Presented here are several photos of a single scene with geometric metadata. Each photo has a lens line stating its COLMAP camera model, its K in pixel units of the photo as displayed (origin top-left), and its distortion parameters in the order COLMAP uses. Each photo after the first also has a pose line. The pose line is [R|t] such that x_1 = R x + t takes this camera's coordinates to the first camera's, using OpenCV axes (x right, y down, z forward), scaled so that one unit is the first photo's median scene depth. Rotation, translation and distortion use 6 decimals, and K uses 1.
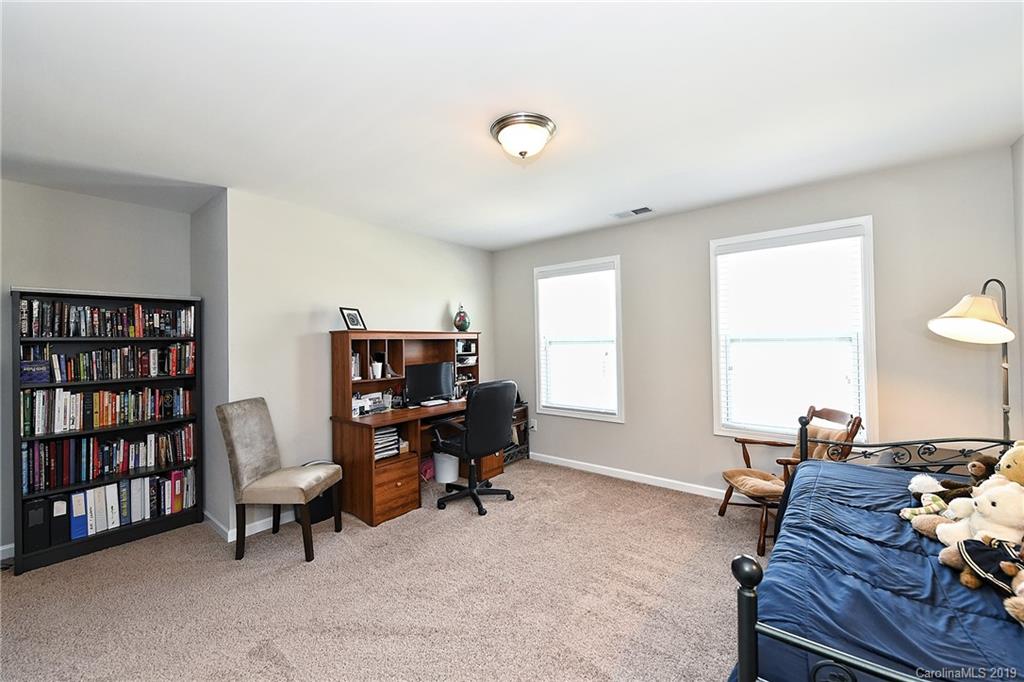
lens RADIAL K [[404.2, 0, 511.5], [0, 404.2, 343.4], [0, 0, 1]] dist [0.004518, -0.001715]
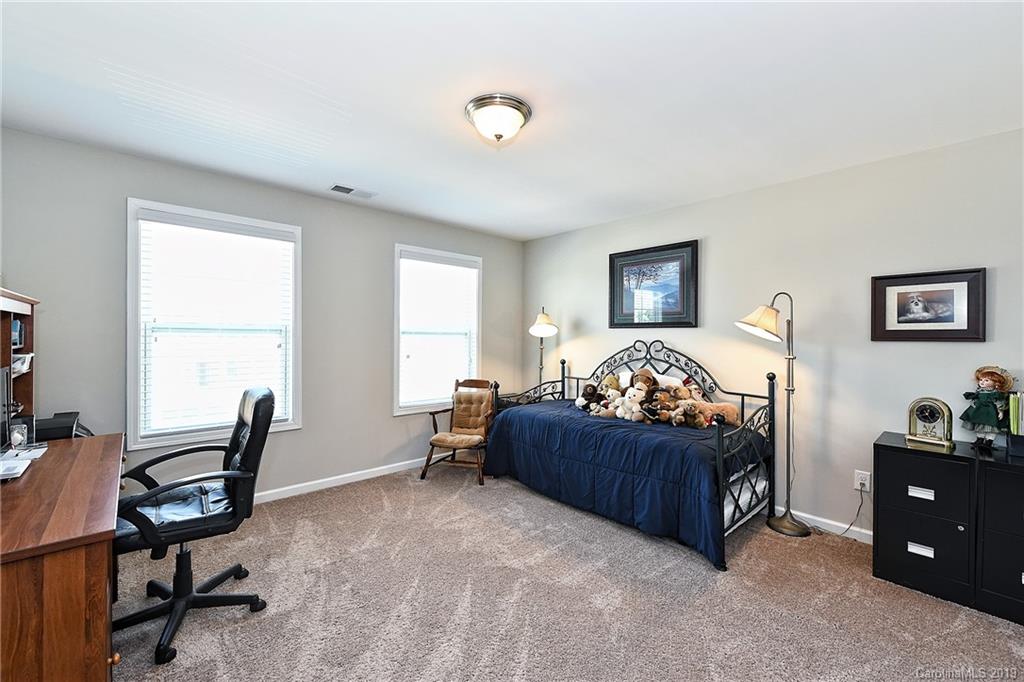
lens RADIAL K [[428.3, 0, 512.2], [0, 428.3, 339.1], [0, 0, 1]] dist [0.003147, -0.000179]
pose [[0.127197, 0.002664, 0.991874, -0.612172], [-0.014580, 0.999893, -0.000816, 0.007112], [-0.991770, -0.014357, 0.127223, 0.502652]]
